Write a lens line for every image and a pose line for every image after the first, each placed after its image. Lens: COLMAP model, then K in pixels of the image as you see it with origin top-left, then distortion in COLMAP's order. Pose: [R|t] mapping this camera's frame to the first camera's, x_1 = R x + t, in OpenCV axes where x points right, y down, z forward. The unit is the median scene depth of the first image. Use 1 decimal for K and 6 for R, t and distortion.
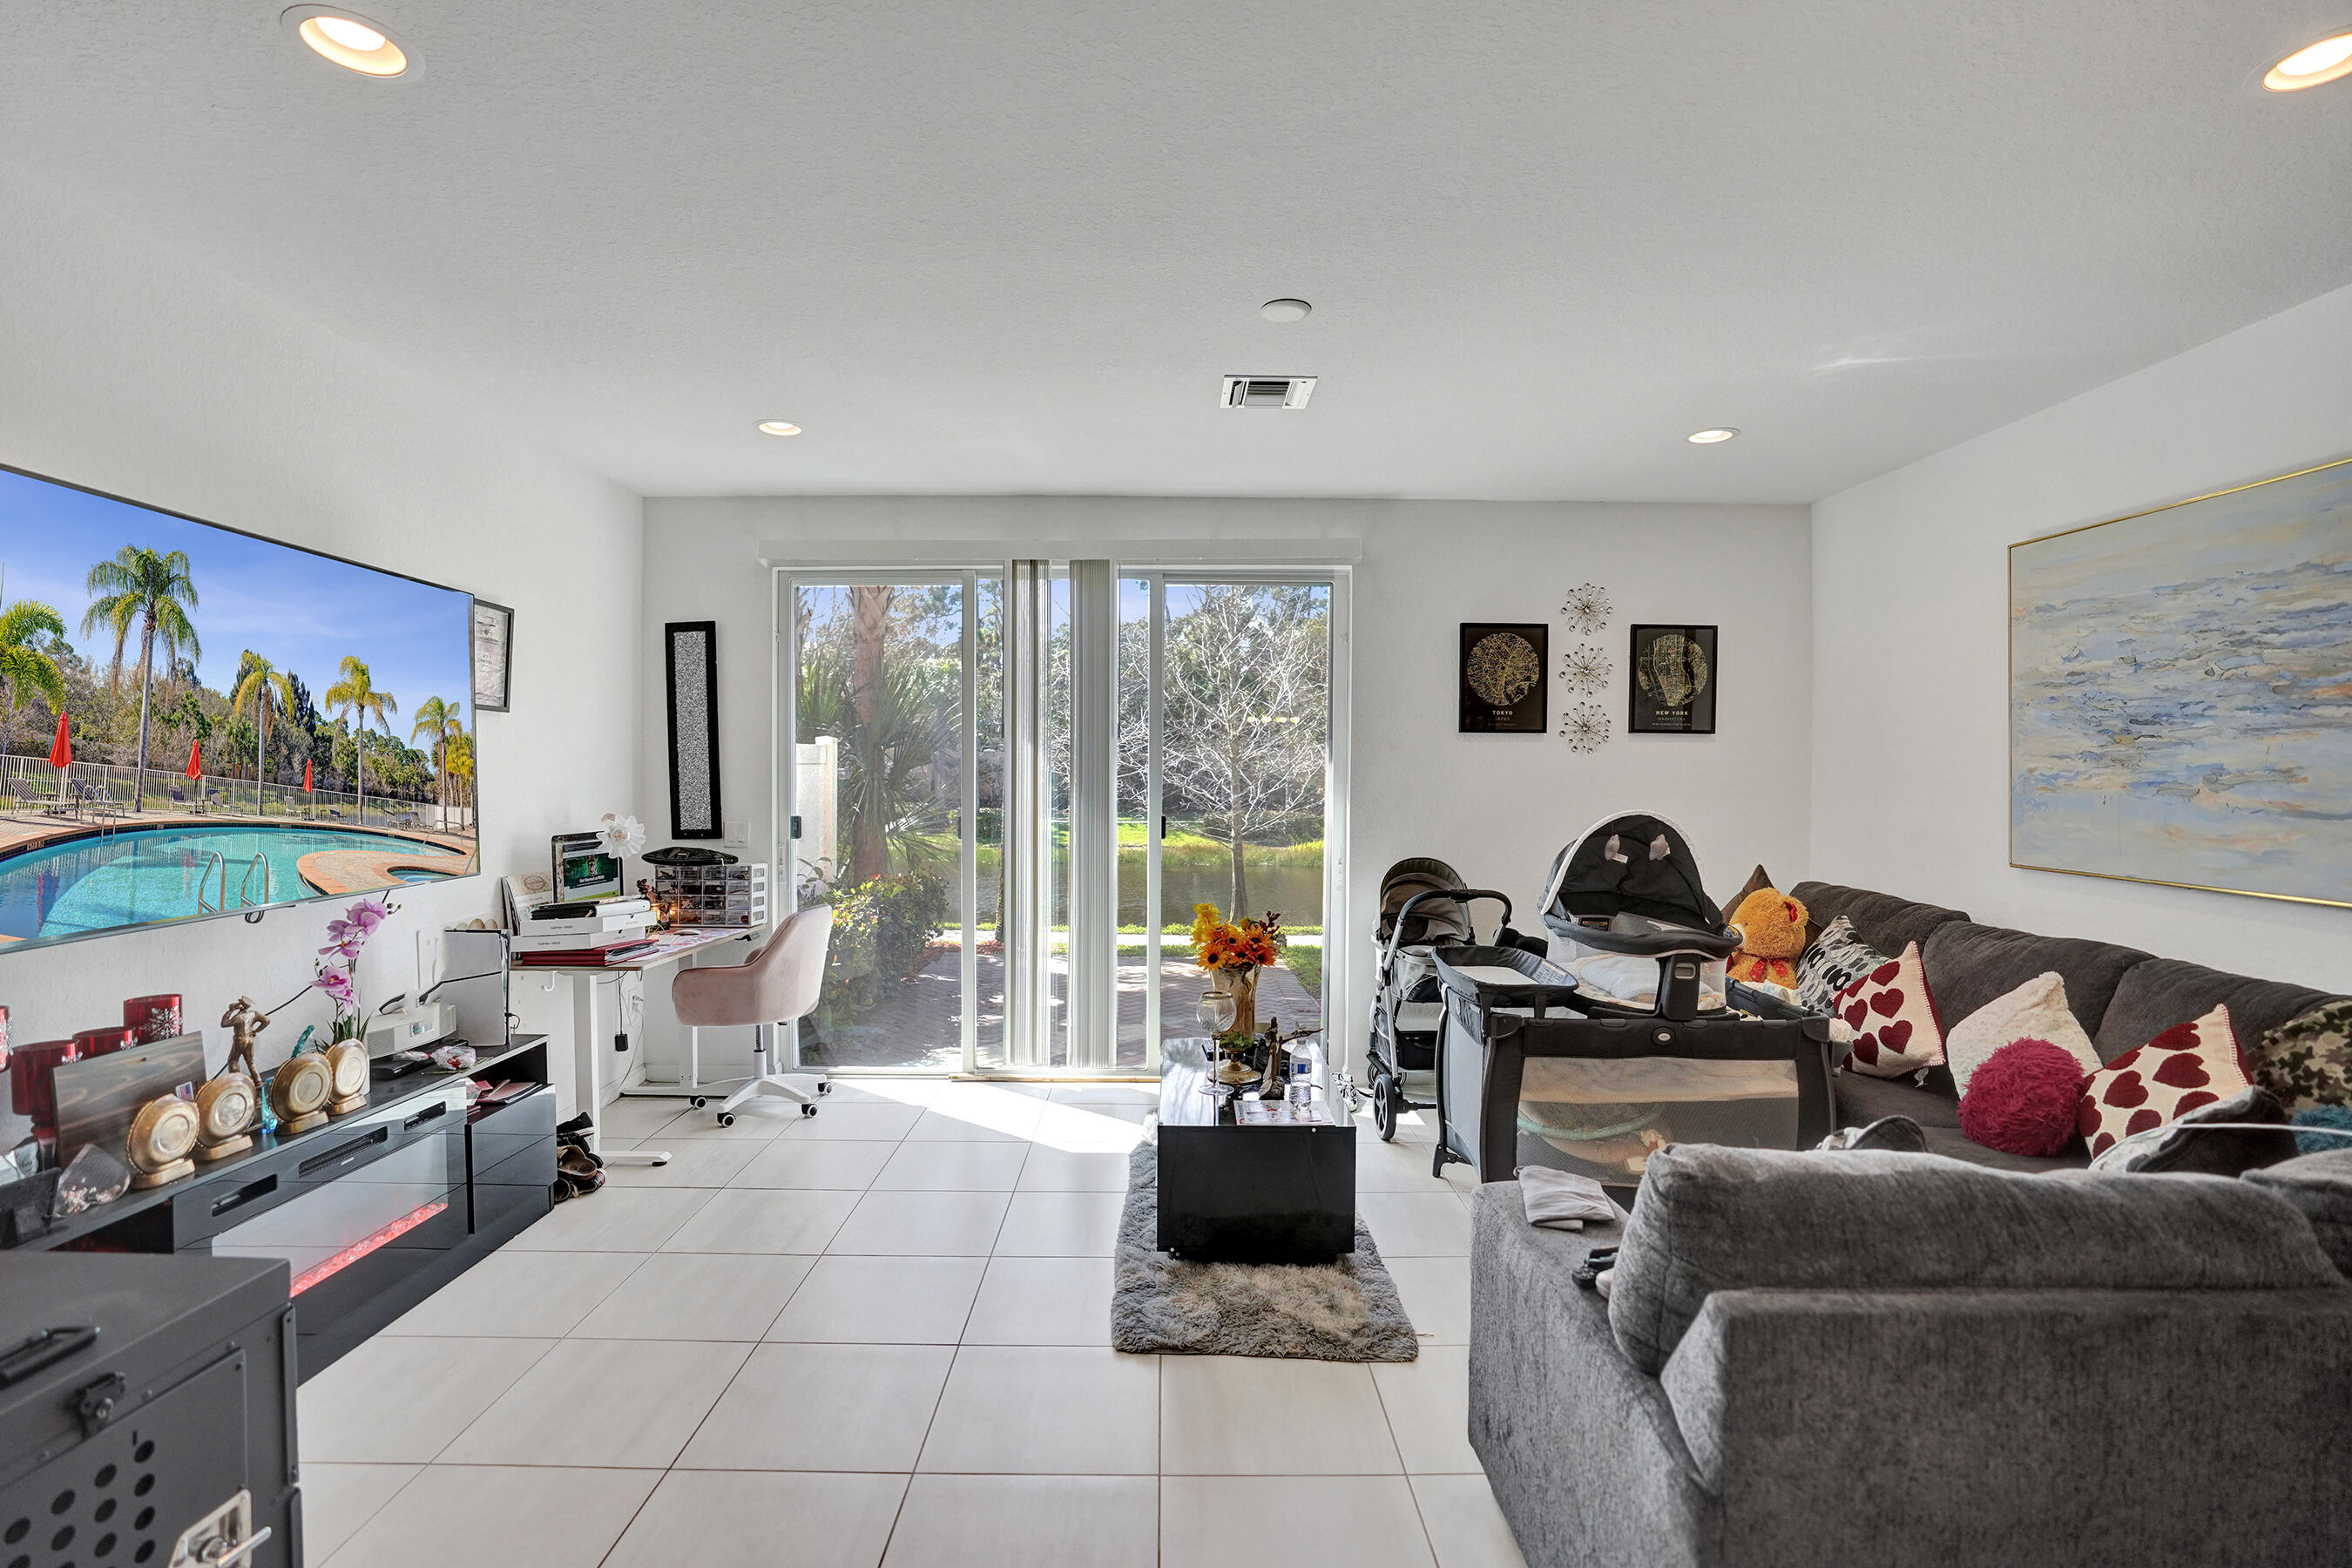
lens RADIAL K [[1084.5, 0, 1171.7], [0, 1084.5, 787.5], [0, 0, 1]] dist [-0.071220, 0.027827]
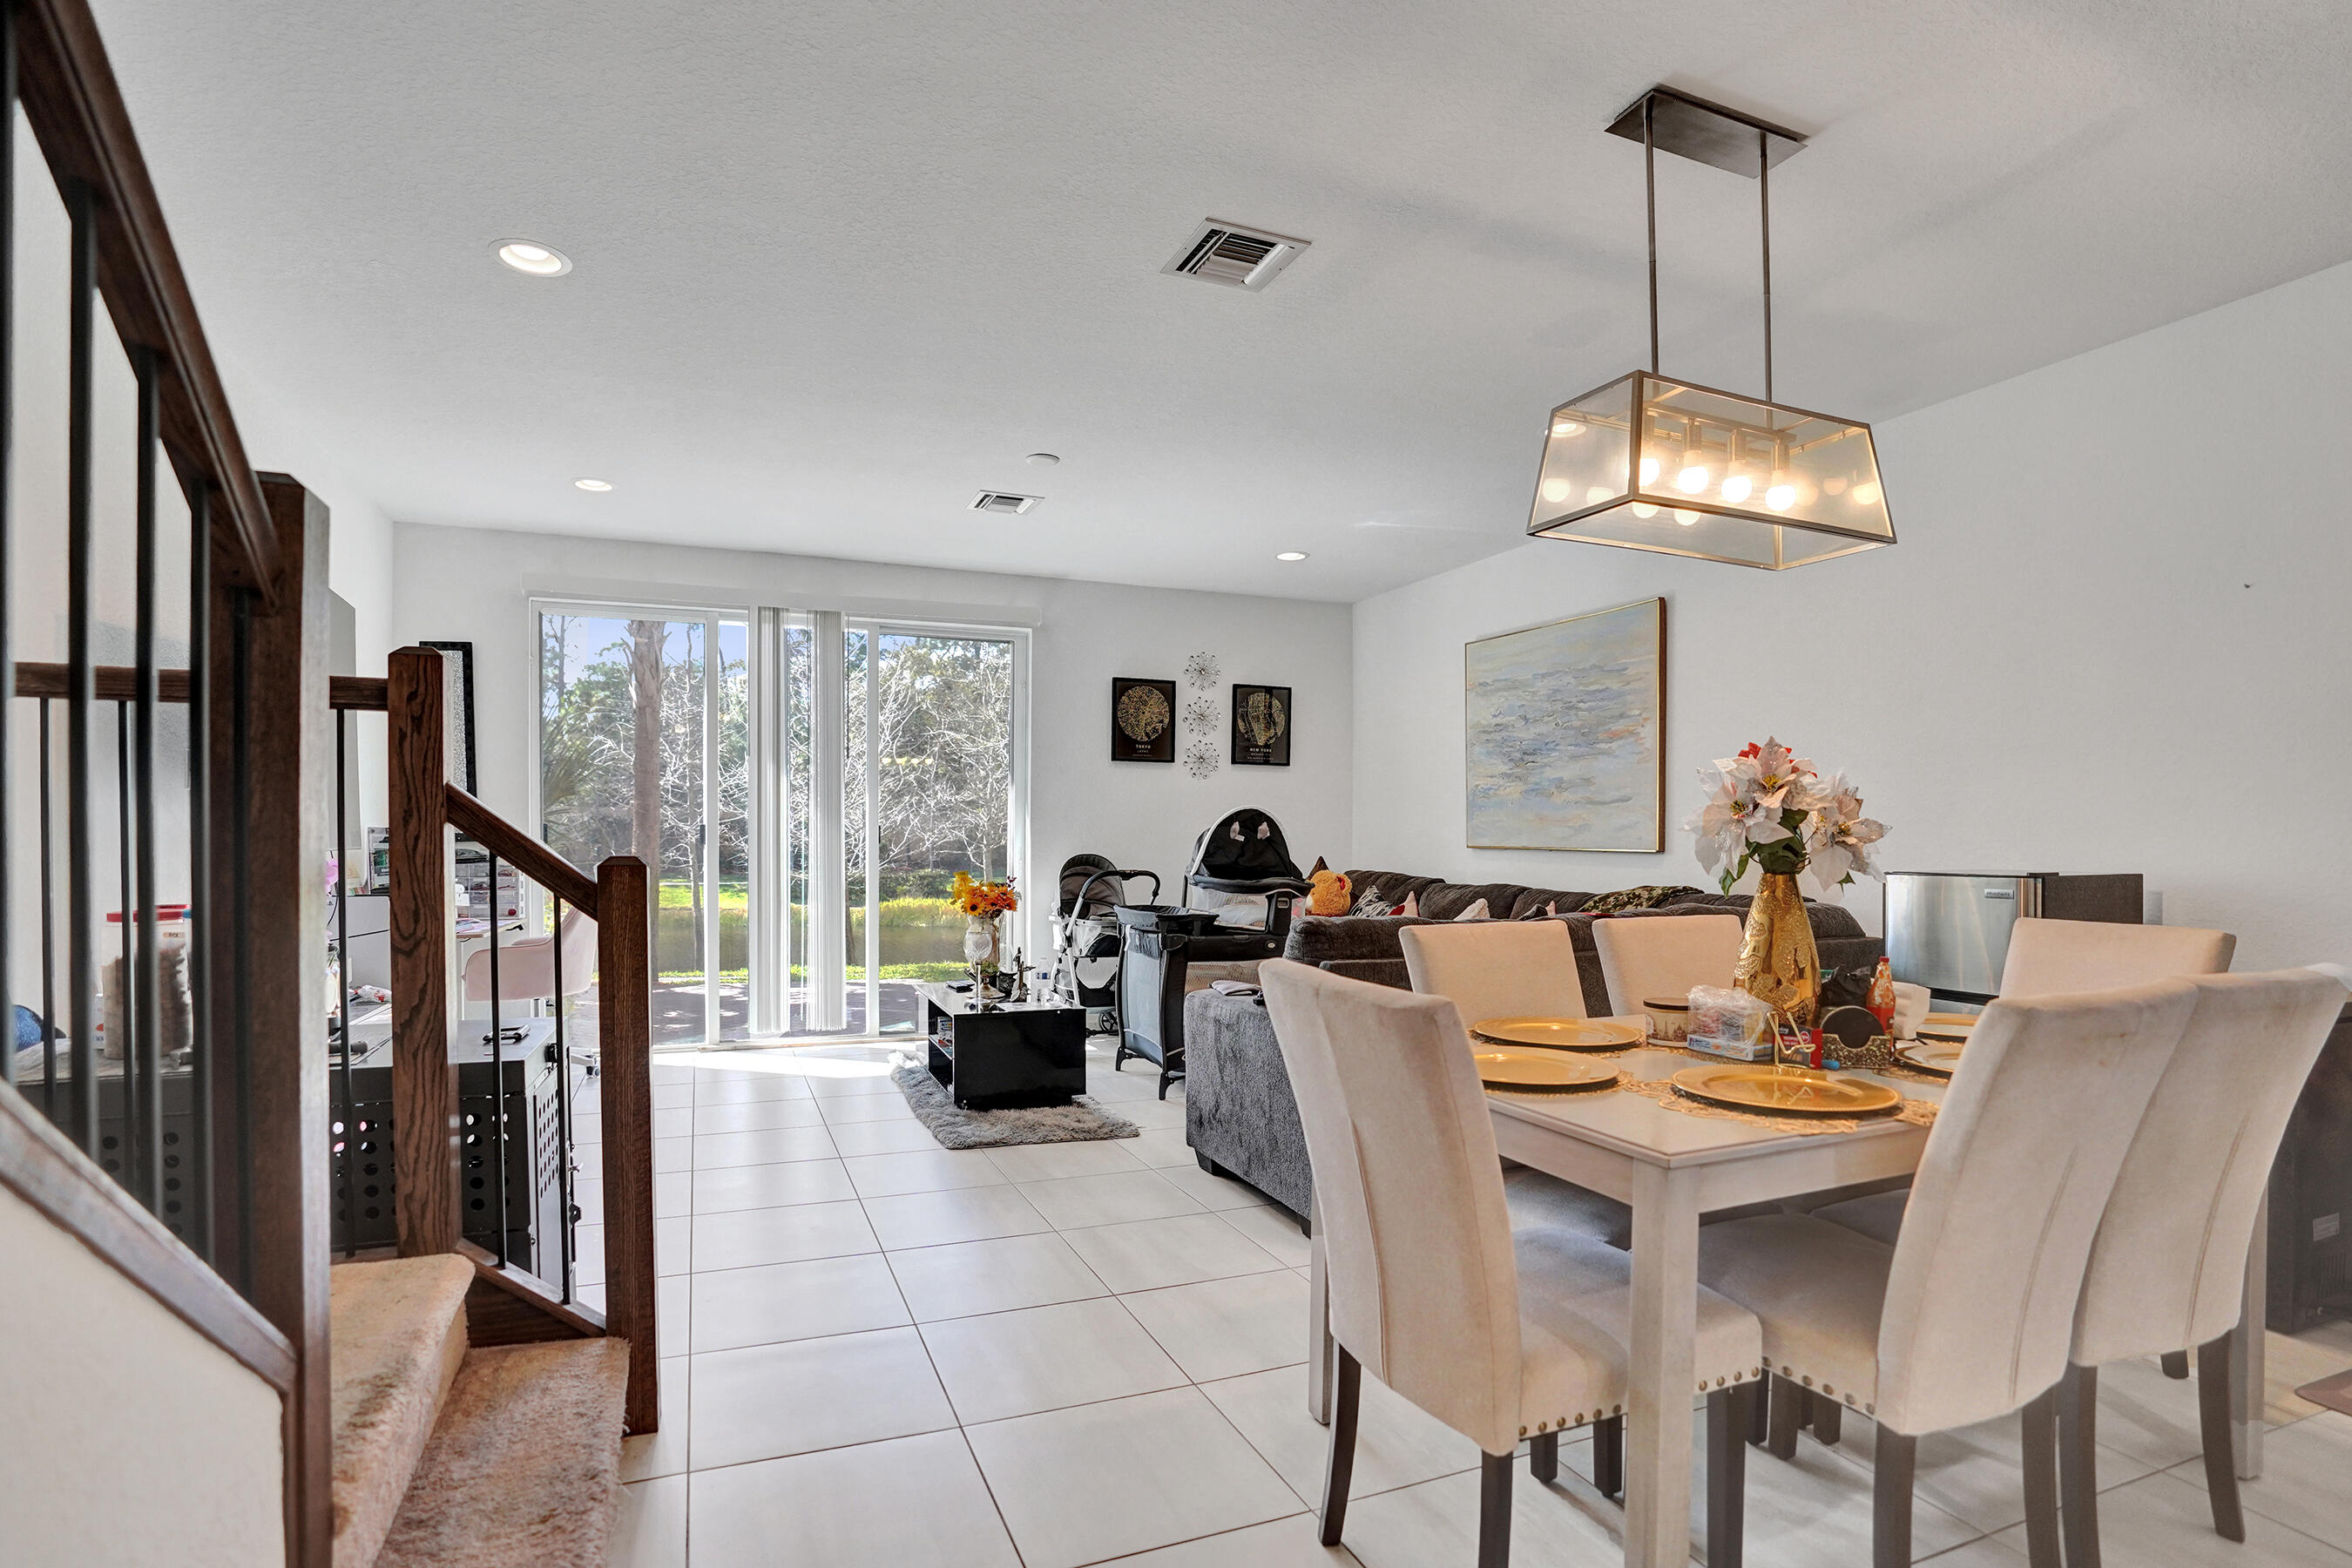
lens RADIAL K [[1150.3, 0, 1159.6], [0, 1150.3, 850.8], [0, 0, 1]] dist [-0.070039, 0.000138]
pose [[0.929067, -0.003774, 0.369891, -0.237650], [0.004397, 0.999990, -0.000840, 0.072346], [-0.369884, 0.002407, 0.929075, -0.384277]]
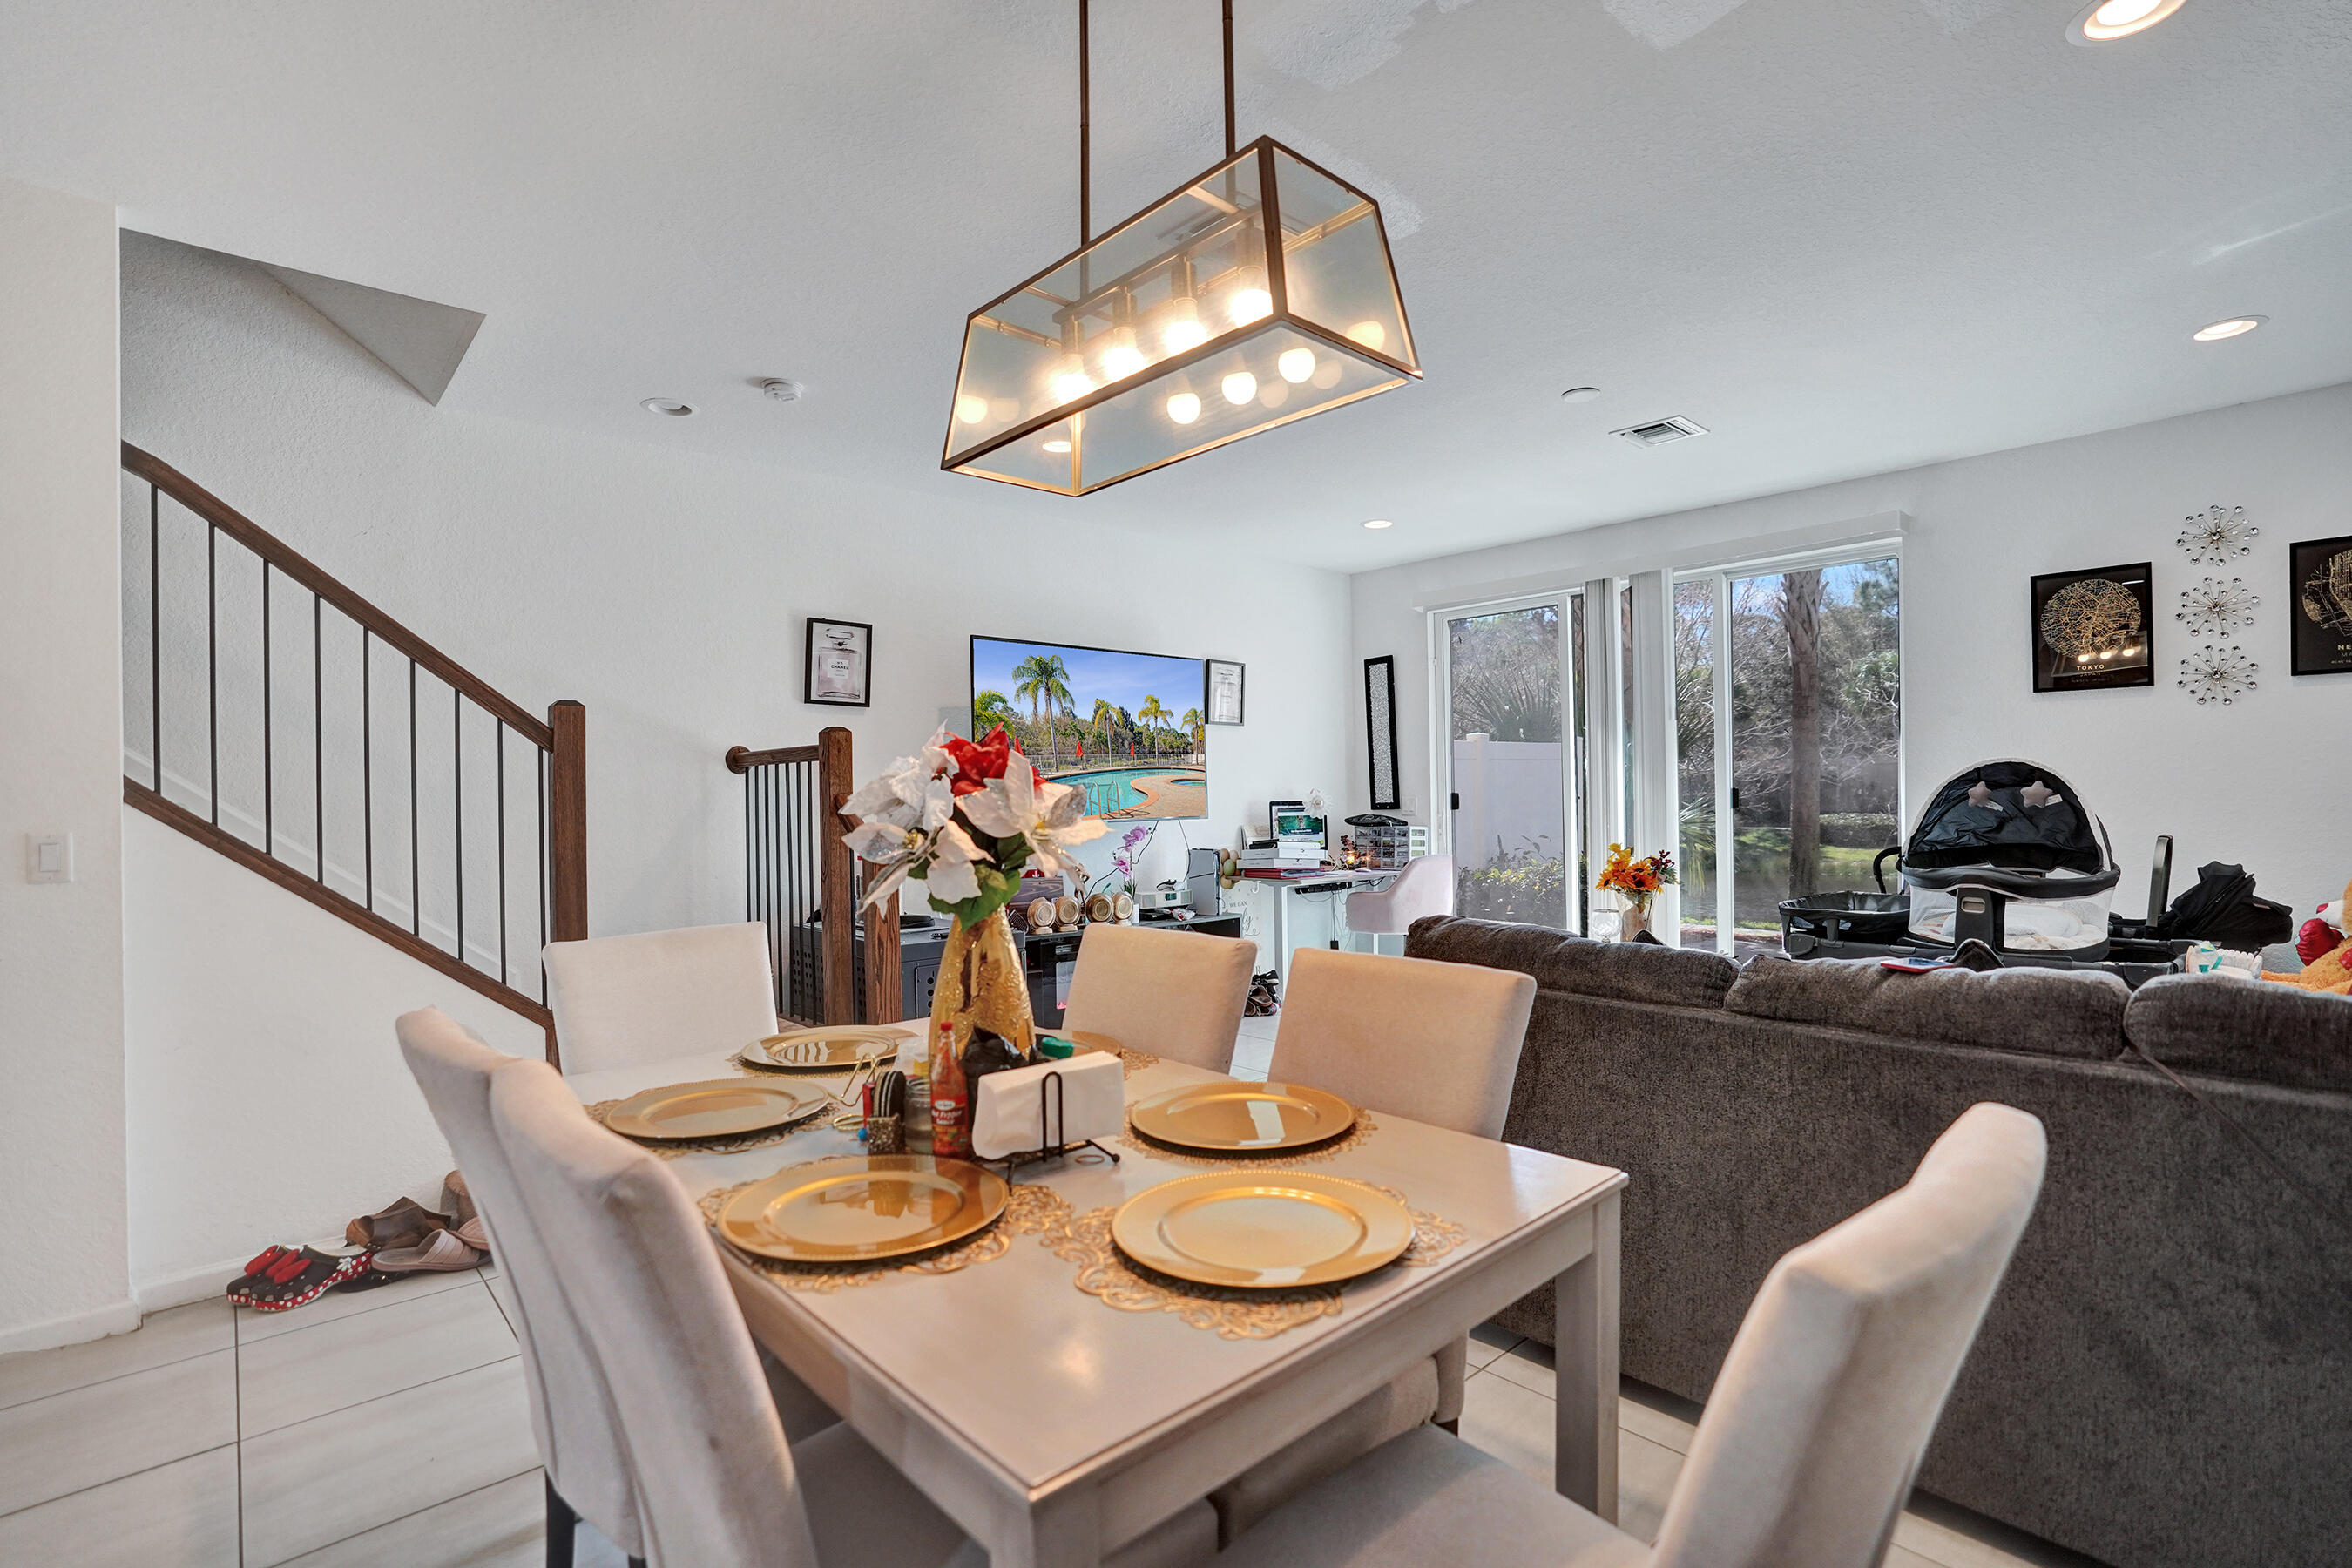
lens RADIAL K [[1084.5, 0, 1171.7], [0, 1084.5, 787.5], [0, 0, 1]] dist [-0.071220, 0.027827]
pose [[0.662902, -0.016536, -0.748524, 0.546829], [0.005551, 0.999837, -0.017172, 0.051991], [0.748686, 0.007228, 0.662886, -0.200437]]
